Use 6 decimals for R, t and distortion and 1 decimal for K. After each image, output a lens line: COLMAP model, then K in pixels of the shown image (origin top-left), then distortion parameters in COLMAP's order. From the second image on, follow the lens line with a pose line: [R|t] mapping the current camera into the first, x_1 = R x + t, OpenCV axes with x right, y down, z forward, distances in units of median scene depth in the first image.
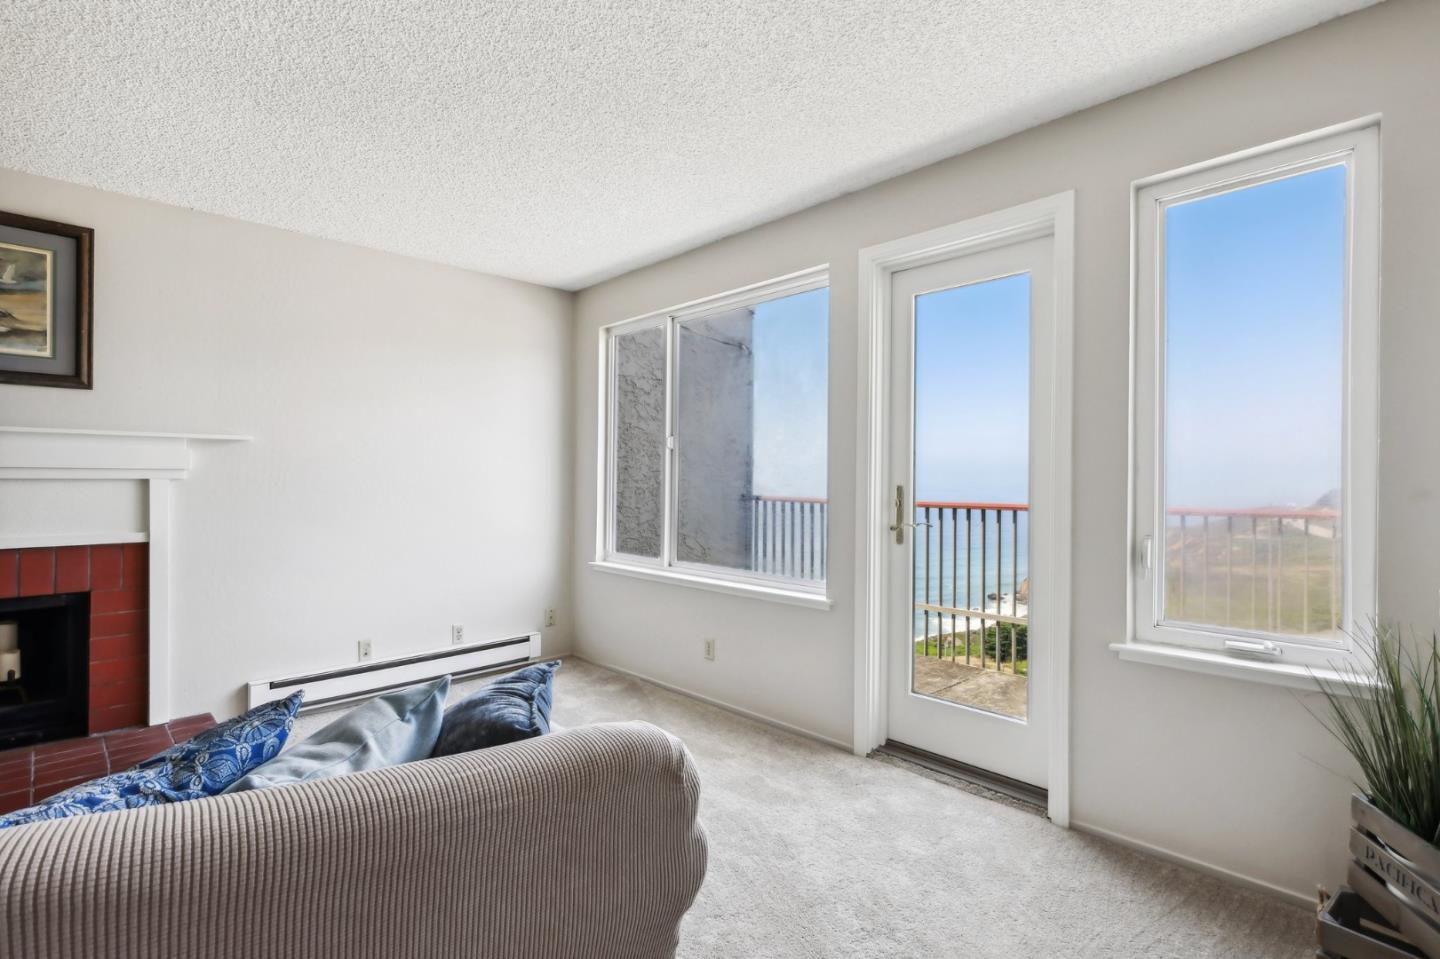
lens RADIAL K [[662.7, 0, 719.8], [0, 662.7, 476.8], [0, 0, 1]] dist [-0.002623, 0.000084]
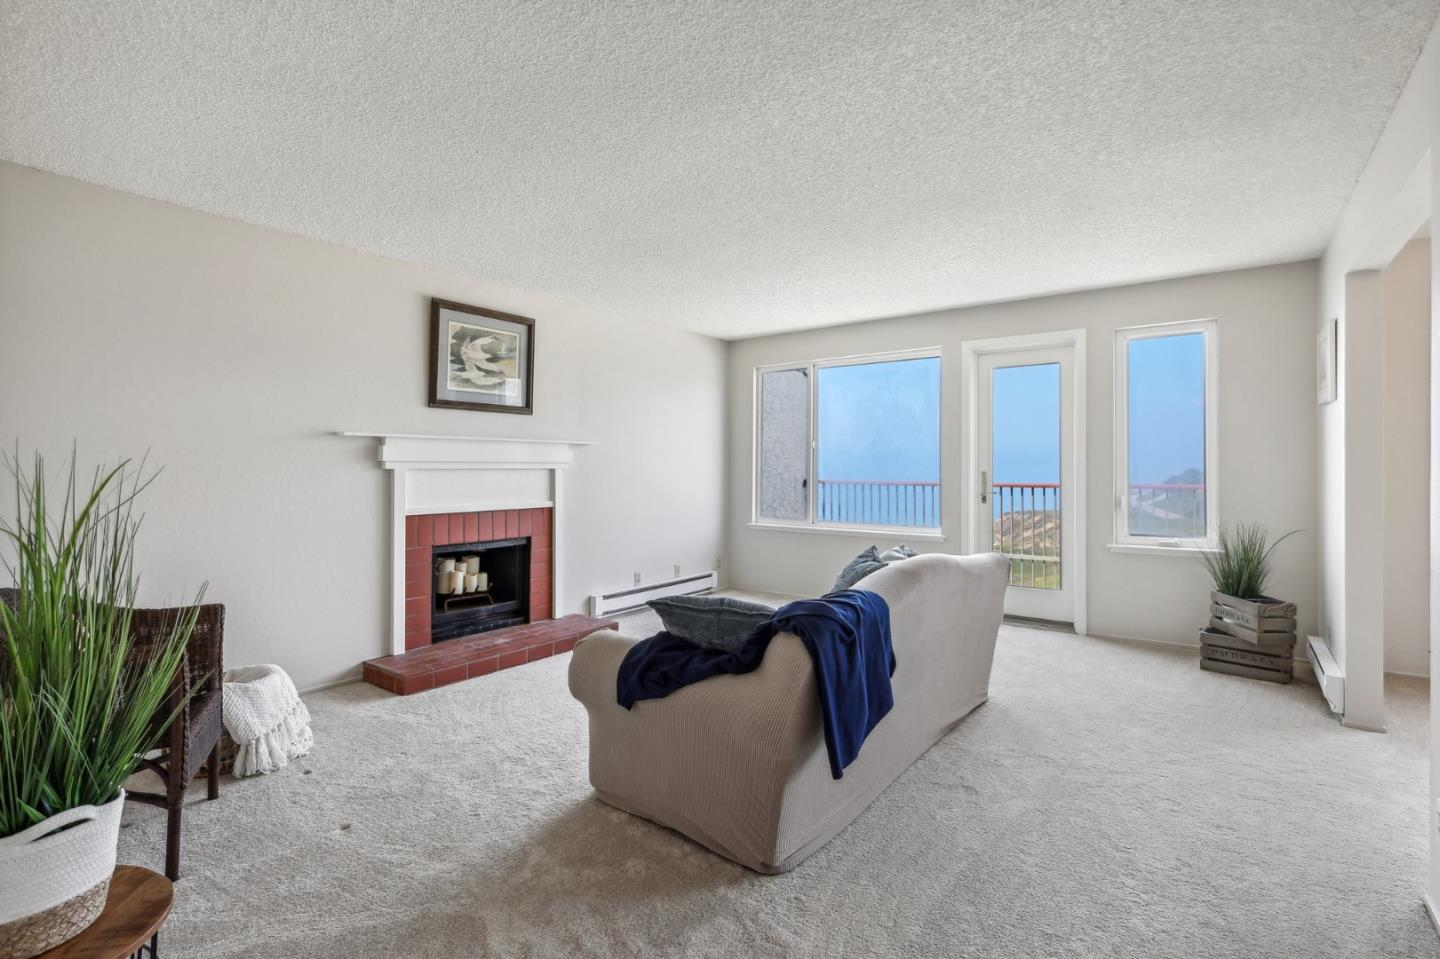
lens RADIAL K [[665.4, 0, 709.7], [0, 665.4, 470.0], [0, 0, 1]] dist [0.000274, -0.000086]
pose [[0.990989, -0.002730, 0.133913, -0.716492], [0.001841, 0.999975, 0.006764, -0.004463], [-0.133929, -0.006456, 0.990970, -0.705707]]
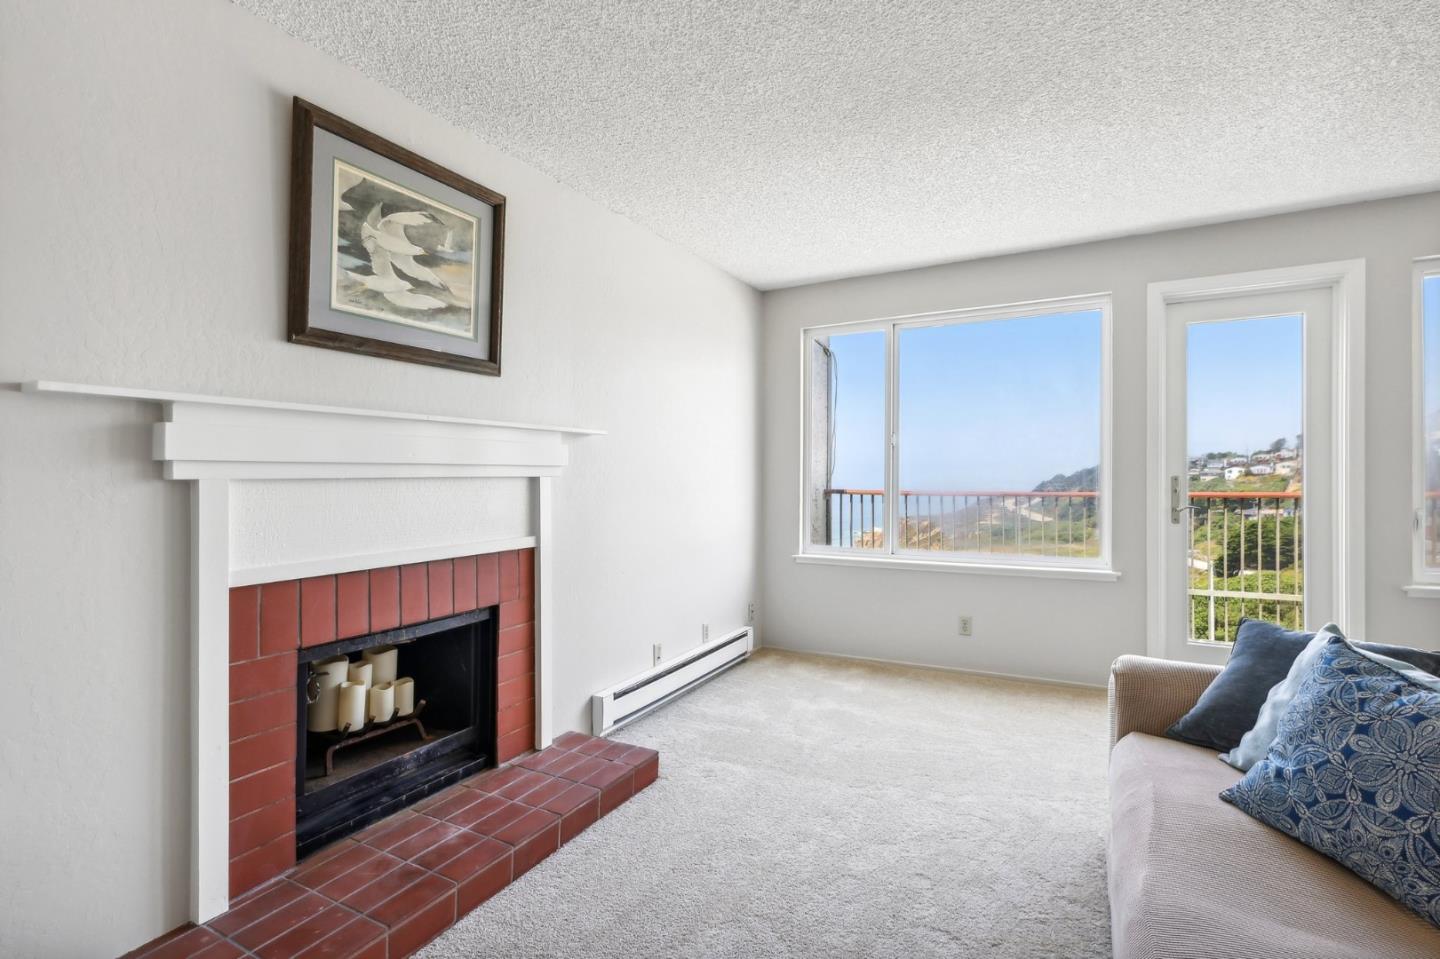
lens RADIAL K [[670.2, 0, 713.3], [0, 670.2, 475.5], [0, 0, 1]] dist [-0.003276, 0.000496]
pose [[0.957505, -0.007788, 0.288312, -0.916519], [0.006948, 0.999968, 0.003937, -0.001236], [-0.288333, -0.001767, 0.957529, 0.053359]]
